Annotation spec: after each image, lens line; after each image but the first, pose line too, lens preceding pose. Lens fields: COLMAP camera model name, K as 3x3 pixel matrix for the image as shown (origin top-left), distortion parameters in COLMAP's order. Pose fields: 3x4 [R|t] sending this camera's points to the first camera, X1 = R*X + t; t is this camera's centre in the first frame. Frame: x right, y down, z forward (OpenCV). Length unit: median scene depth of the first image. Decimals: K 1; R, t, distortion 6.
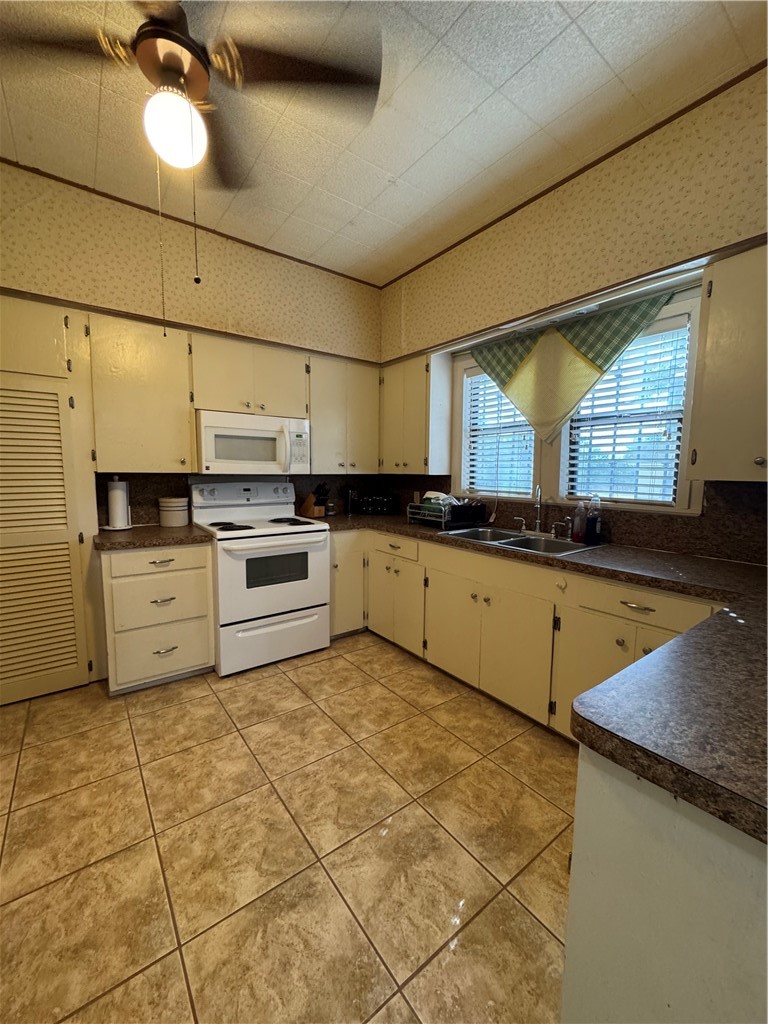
lens RADIAL K [[410.0, 0, 384.2], [0, 410.0, 511.2], [0, 0, 1]] dist [-0.006466, 0.000828]
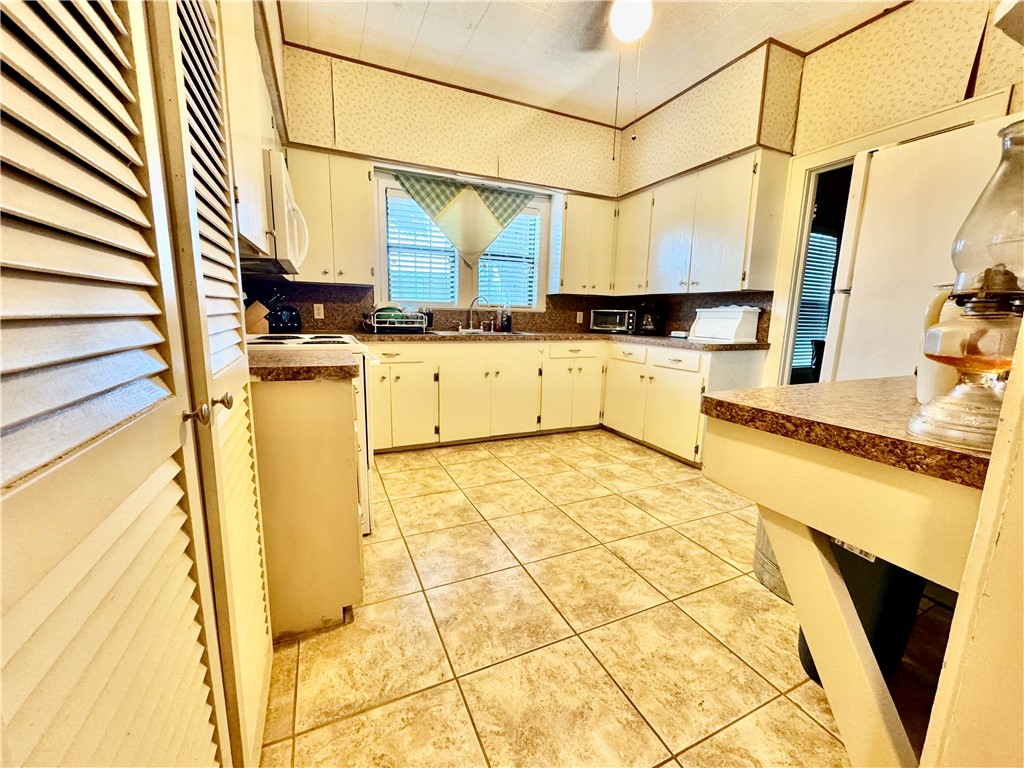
lens RADIAL K [[410.0, 0, 510.6], [0, 410.0, 383.6], [0, 0, 1]] dist [-0.006466, 0.000828]
pose [[0.214002, -0.169336, 0.962044, -1.267750], [0.076929, 0.984723, 0.156215, 0.029929], [-0.973799, 0.040579, 0.223760, 0.672679]]
